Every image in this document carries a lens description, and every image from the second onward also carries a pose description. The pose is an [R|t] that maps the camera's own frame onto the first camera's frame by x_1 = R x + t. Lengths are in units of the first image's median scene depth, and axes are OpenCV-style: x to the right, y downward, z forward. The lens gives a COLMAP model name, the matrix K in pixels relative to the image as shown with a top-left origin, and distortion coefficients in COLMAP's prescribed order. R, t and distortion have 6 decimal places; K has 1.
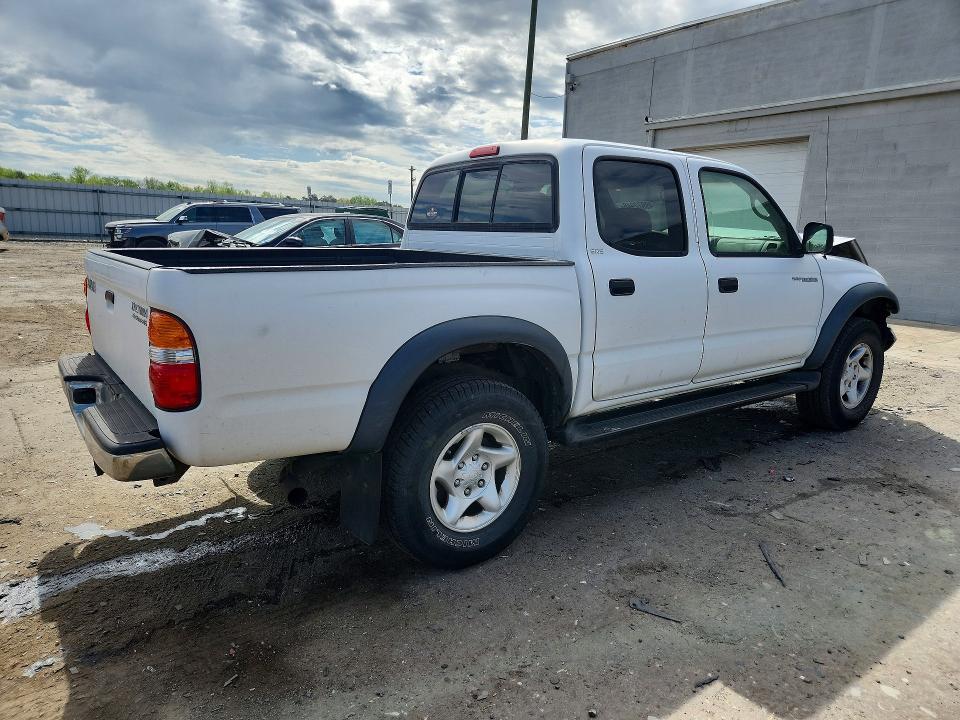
lens RADIAL K [[646.2, 0, 478.9], [0, 646.2, 339.8], [0, 0, 1]] dist [0.070757, -0.058884]
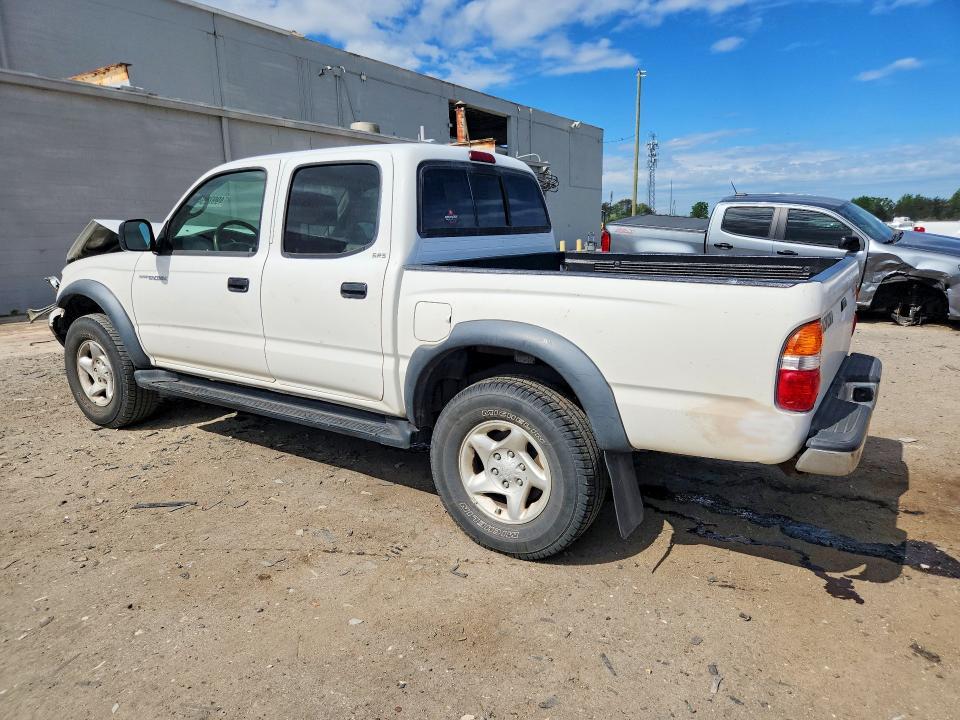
lens RADIAL K [[646.2, 0, 478.9], [0, 646.2, 339.8], [0, 0, 1]] dist [0.070757, -0.058884]
pose [[-0.335114, -0.190419, 0.922735, -0.472639], [0.155970, 0.954640, 0.253647, -0.130517], [-0.929178, 0.228919, -0.290213, 0.648803]]
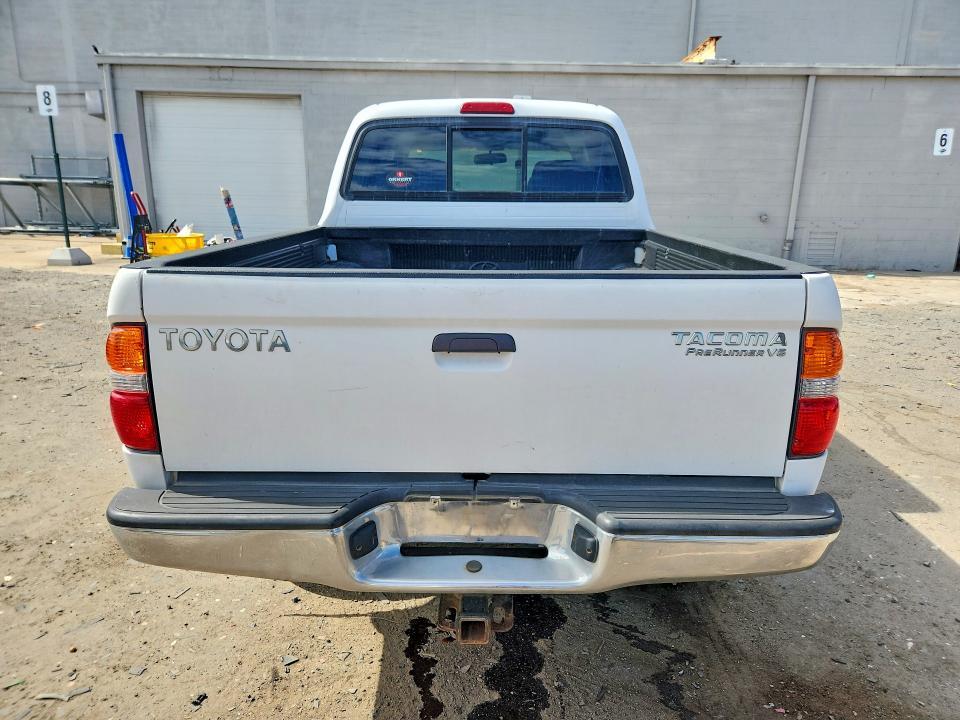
lens RADIAL K [[646.2, 0, 478.9], [0, 646.2, 339.8], [0, 0, 1]] dist [0.070757, -0.058884]
pose [[0.613689, -0.192589, 0.765699, -0.343504], [0.136920, 0.981060, 0.137019, -0.050358], [-0.777585, 0.020753, 0.628435, 0.219560]]
